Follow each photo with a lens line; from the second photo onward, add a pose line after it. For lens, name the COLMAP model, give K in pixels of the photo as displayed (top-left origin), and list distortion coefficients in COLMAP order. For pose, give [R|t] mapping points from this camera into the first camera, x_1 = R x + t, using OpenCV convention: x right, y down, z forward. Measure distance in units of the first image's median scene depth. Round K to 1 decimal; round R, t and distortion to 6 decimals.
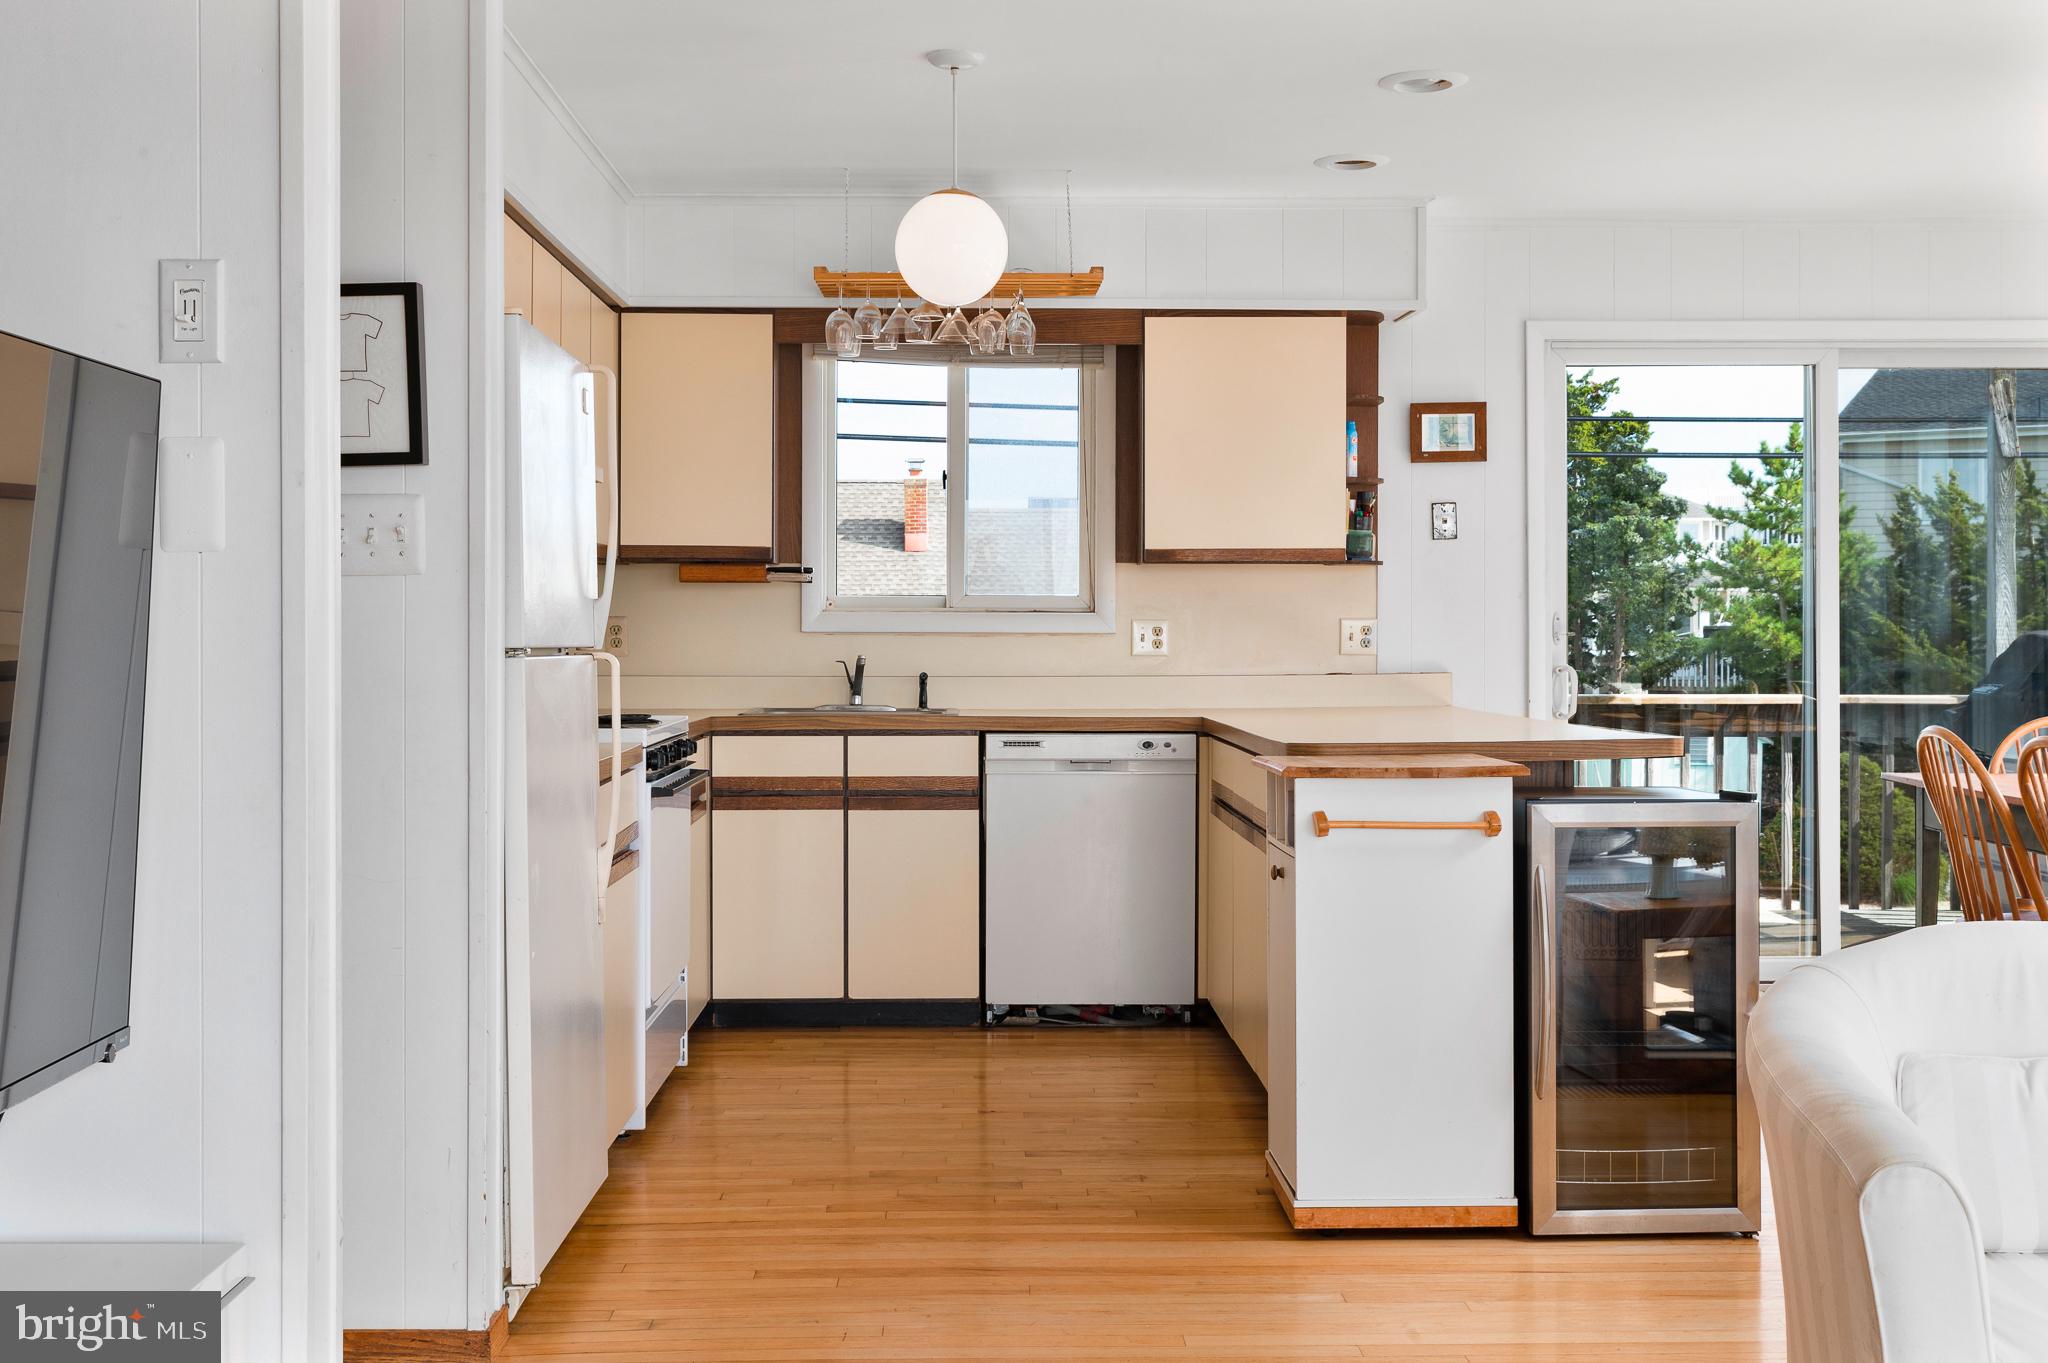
lens RADIAL K [[2121.3, 0, 1024.0], [0, 2121.3, 681.5], [0, 0, 1]] dist [0.004543, 0.001843]
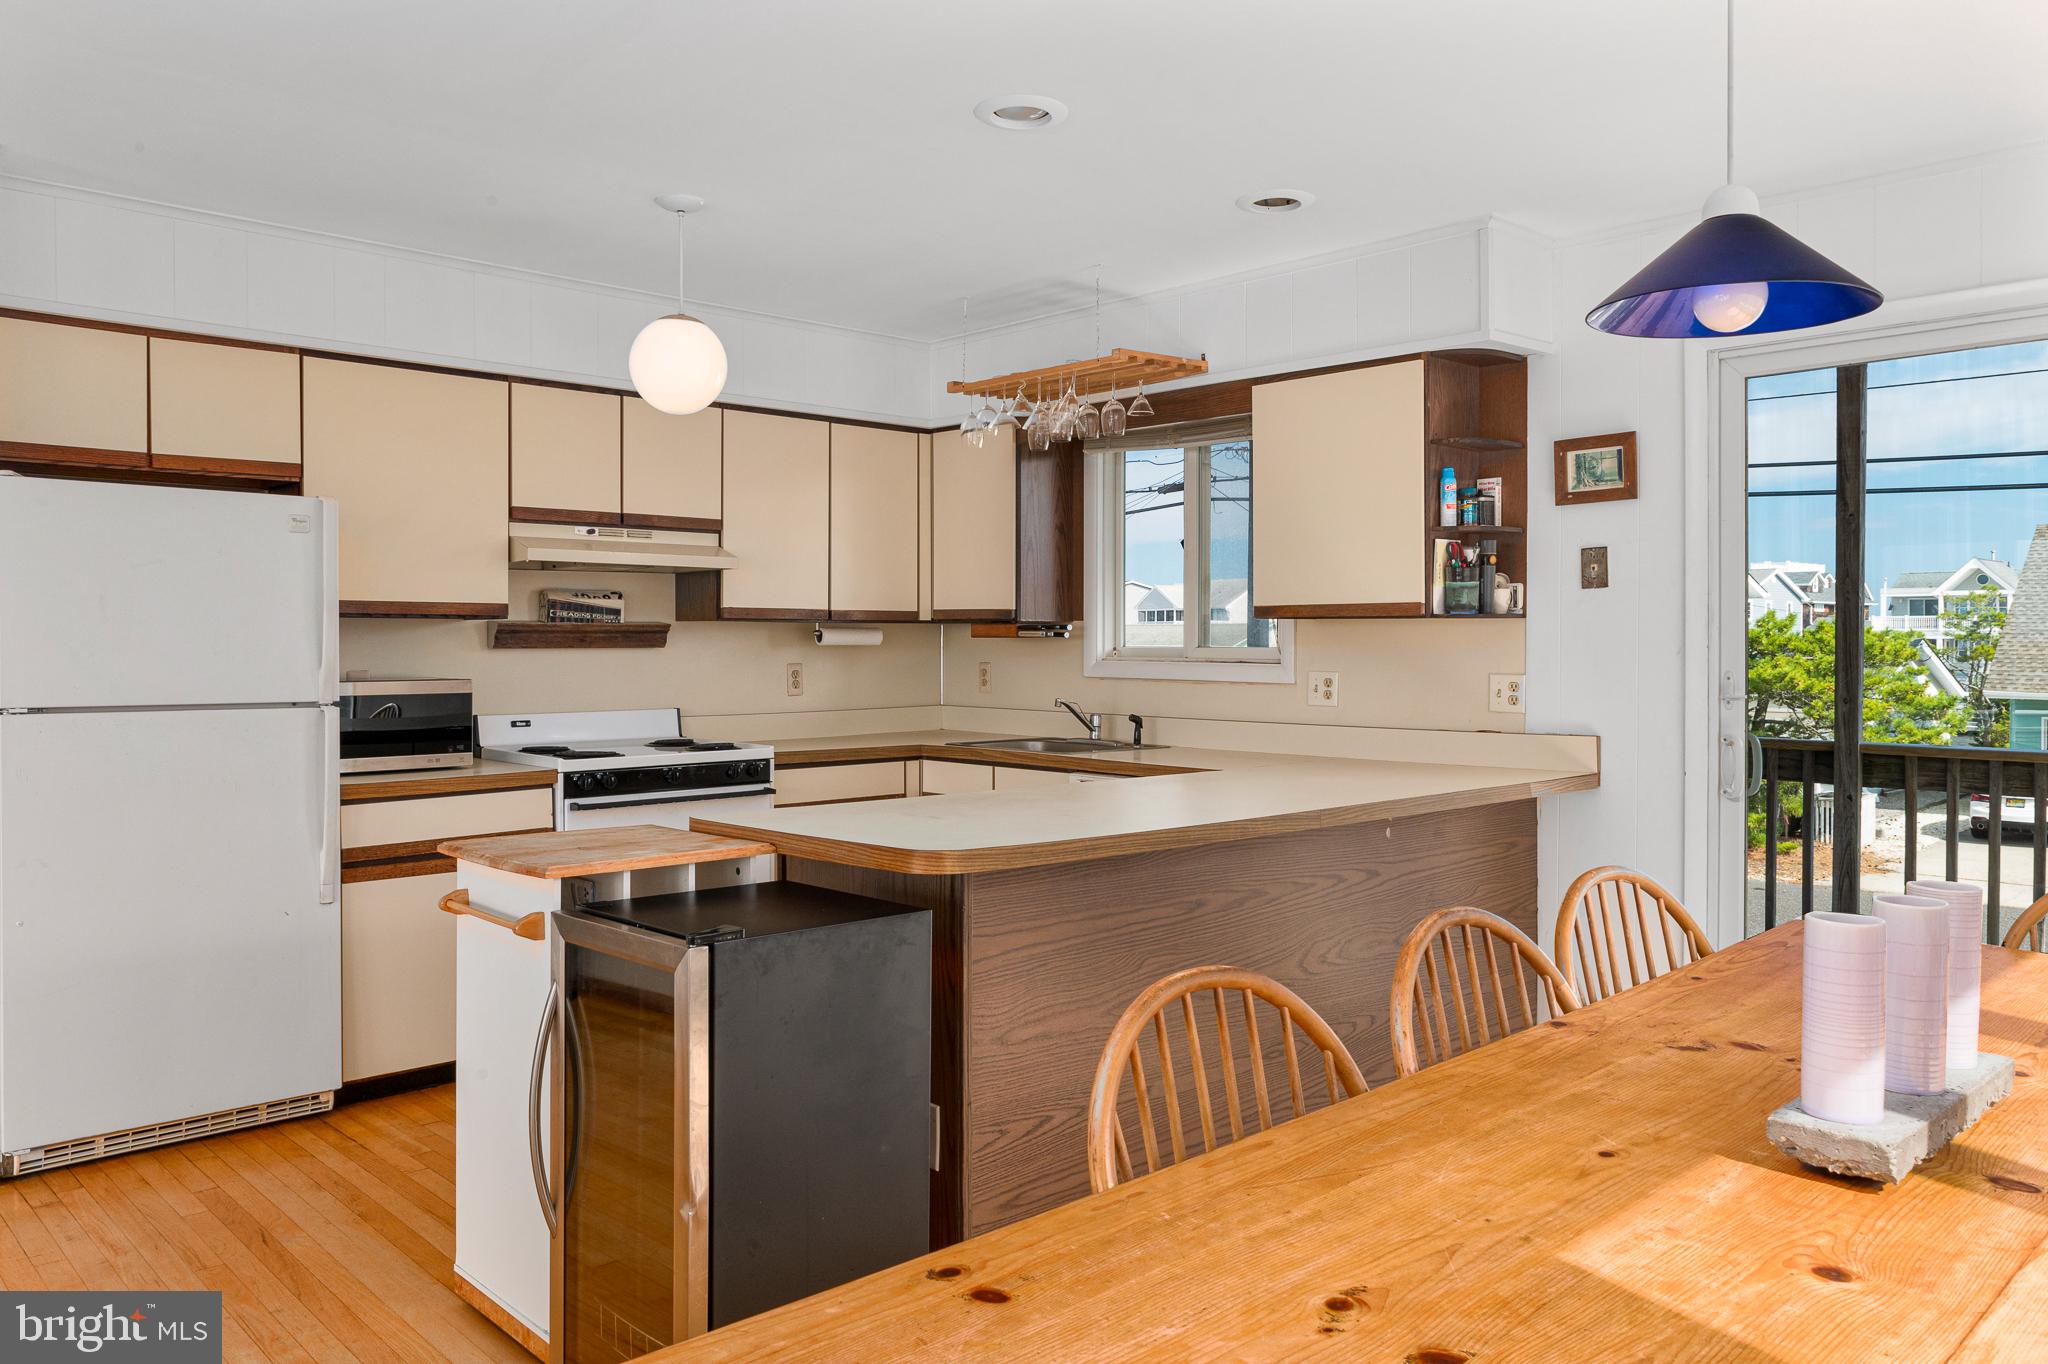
lens RADIAL K [[1398.3, 0, 1024.0], [0, 1398.3, 682.0], [0, 0, 1]] dist [-0.025927, -0.000418]
pose [[0.698281, 0.021296, -0.715506, 0.476170], [-0.019977, 0.999748, 0.010260, -0.029708], [0.715545, 0.007129, 0.698531, 0.435086]]
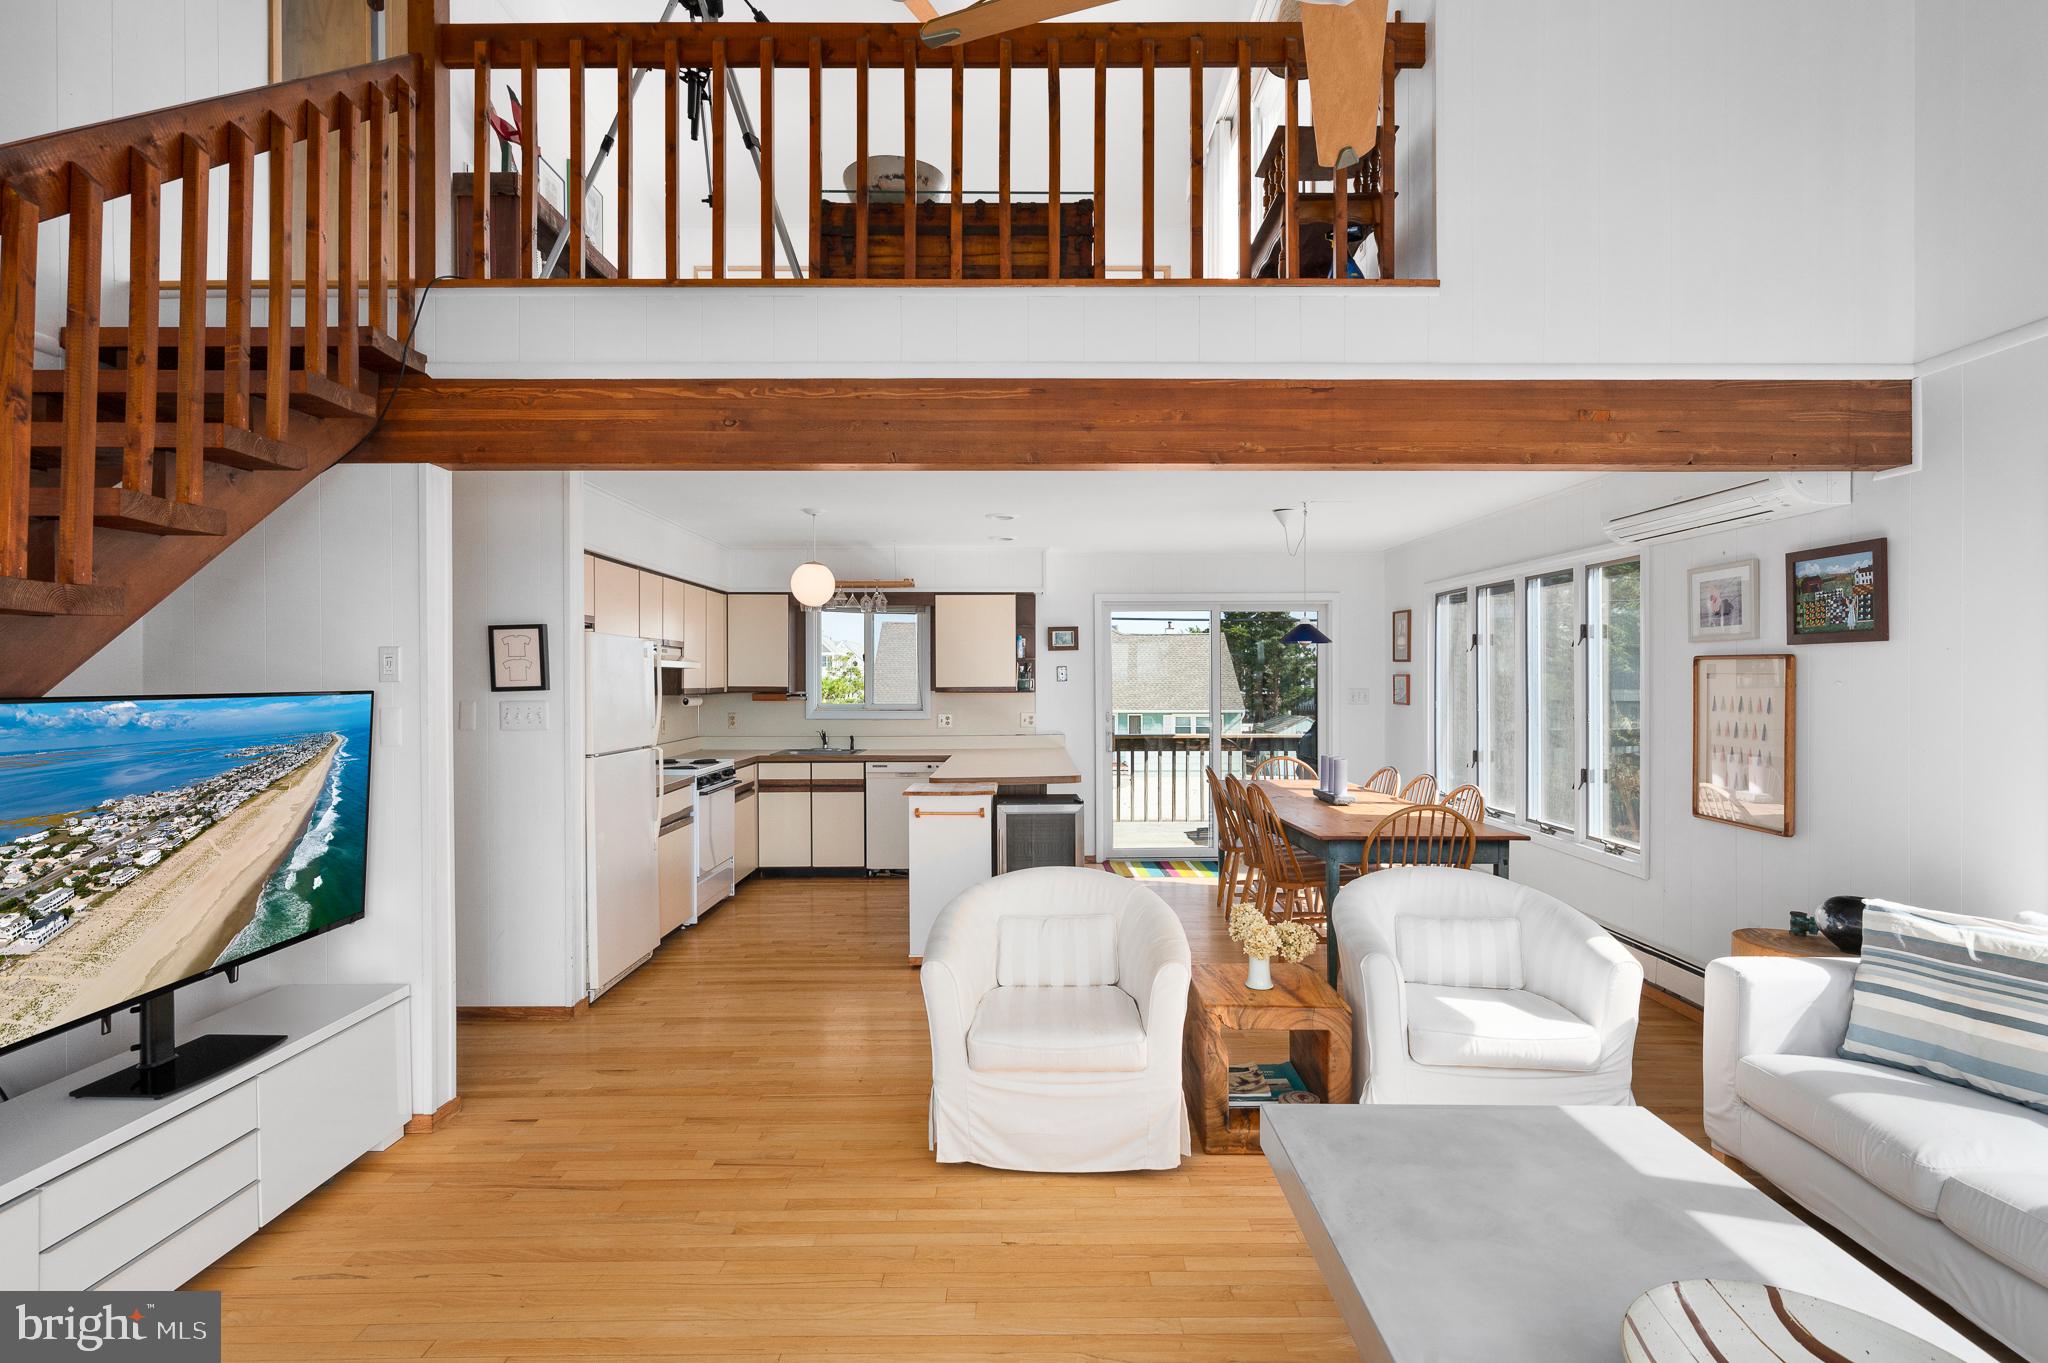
lens RADIAL K [[923.9, 0, 1029.8], [0, 923.9, 700.2], [0, 0, 1]] dist [0.001763, 0.000362]
pose [[0.999892, -0.003384, -0.014317, 0.184717], [0.003340, 0.999990, -0.003072, -0.043230], [0.014328, 0.003024, 0.999893, -0.094614]]
